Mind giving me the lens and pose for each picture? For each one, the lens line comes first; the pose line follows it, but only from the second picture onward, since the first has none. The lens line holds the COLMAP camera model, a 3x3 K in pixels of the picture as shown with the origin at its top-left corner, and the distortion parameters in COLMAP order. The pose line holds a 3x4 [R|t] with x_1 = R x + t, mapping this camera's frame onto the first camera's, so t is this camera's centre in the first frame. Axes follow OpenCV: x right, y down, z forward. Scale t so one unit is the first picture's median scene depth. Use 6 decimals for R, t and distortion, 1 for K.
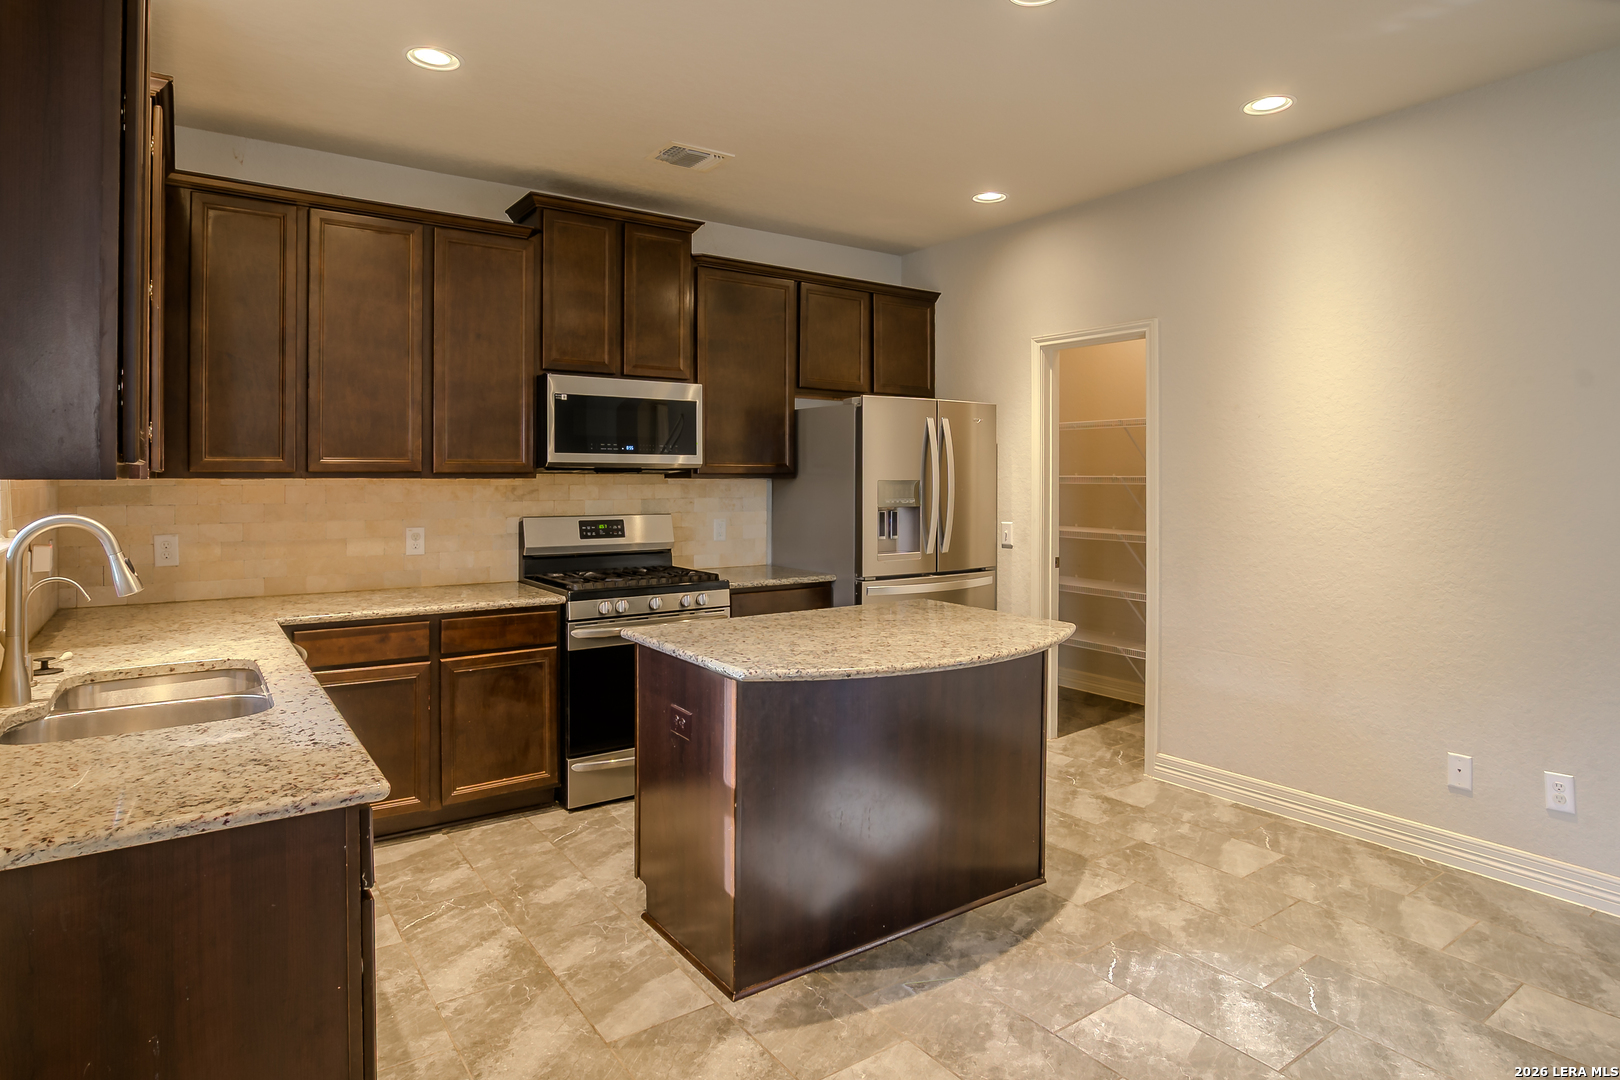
lens RADIAL K [[874.7, 0, 810.0], [0, 874.7, 540.0], [0, 0, 1]] dist [-0.065437, 0.000536]
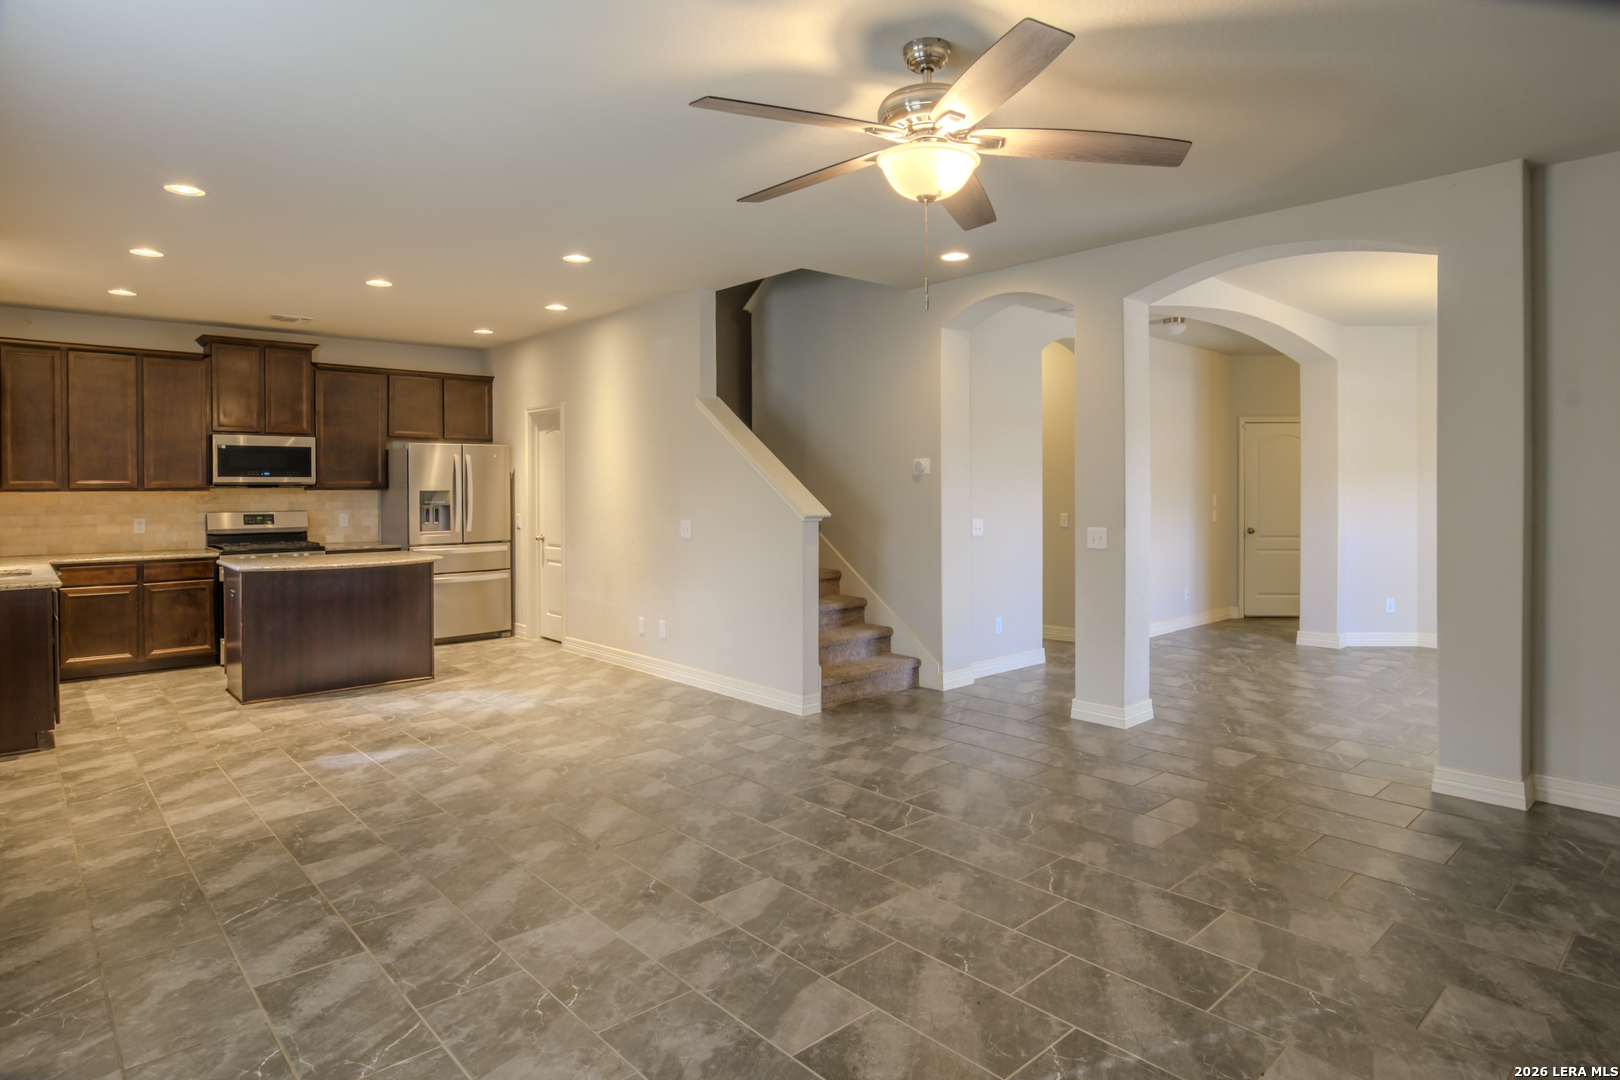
lens RADIAL K [[916.9, 0, 810.0], [0, 916.9, 540.0], [0, 0, 1]] dist [0.000533, -0.022774]
pose [[0.995537, -0.013806, 0.093355, 0.776810], [0.015449, 0.999738, -0.016906, 0.086487], [-0.093097, 0.018273, 0.995489, -1.049443]]
